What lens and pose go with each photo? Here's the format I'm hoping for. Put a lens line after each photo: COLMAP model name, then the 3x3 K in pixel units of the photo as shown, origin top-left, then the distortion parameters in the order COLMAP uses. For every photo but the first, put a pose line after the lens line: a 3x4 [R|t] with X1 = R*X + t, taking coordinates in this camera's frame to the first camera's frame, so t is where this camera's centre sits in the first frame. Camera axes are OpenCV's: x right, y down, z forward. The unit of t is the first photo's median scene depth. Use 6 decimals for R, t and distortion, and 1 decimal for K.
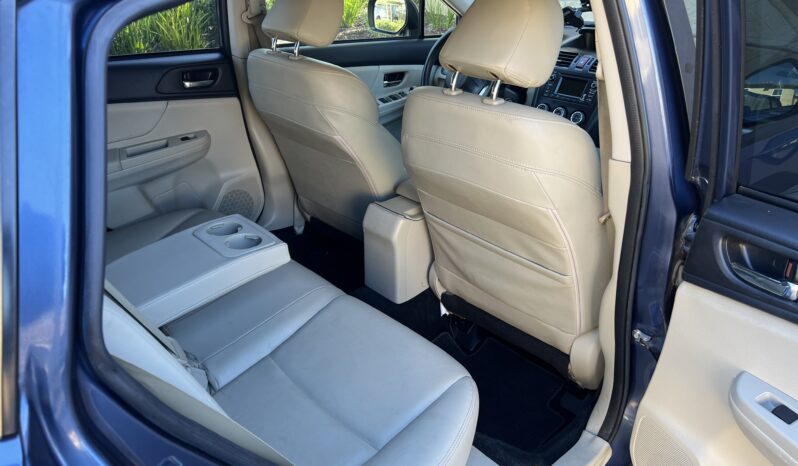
lens RADIAL K [[597.8, 0, 401.8], [0, 597.8, 235.8], [0, 0, 1]] dist [0.056607, -0.068543]
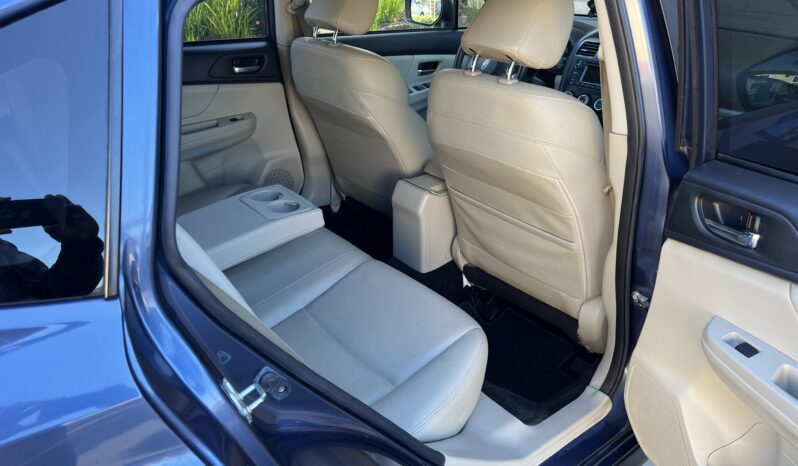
lens RADIAL K [[597.8, 0, 402.6], [0, 597.8, 237.9], [0, 0, 1]] dist [0.056607, -0.068543]
pose [[0.997684, 0.022923, -0.064046, 0.031652], [-0.022346, 0.999703, 0.009720, 0.050943], [0.064250, -0.008266, 0.997900, -0.105580]]
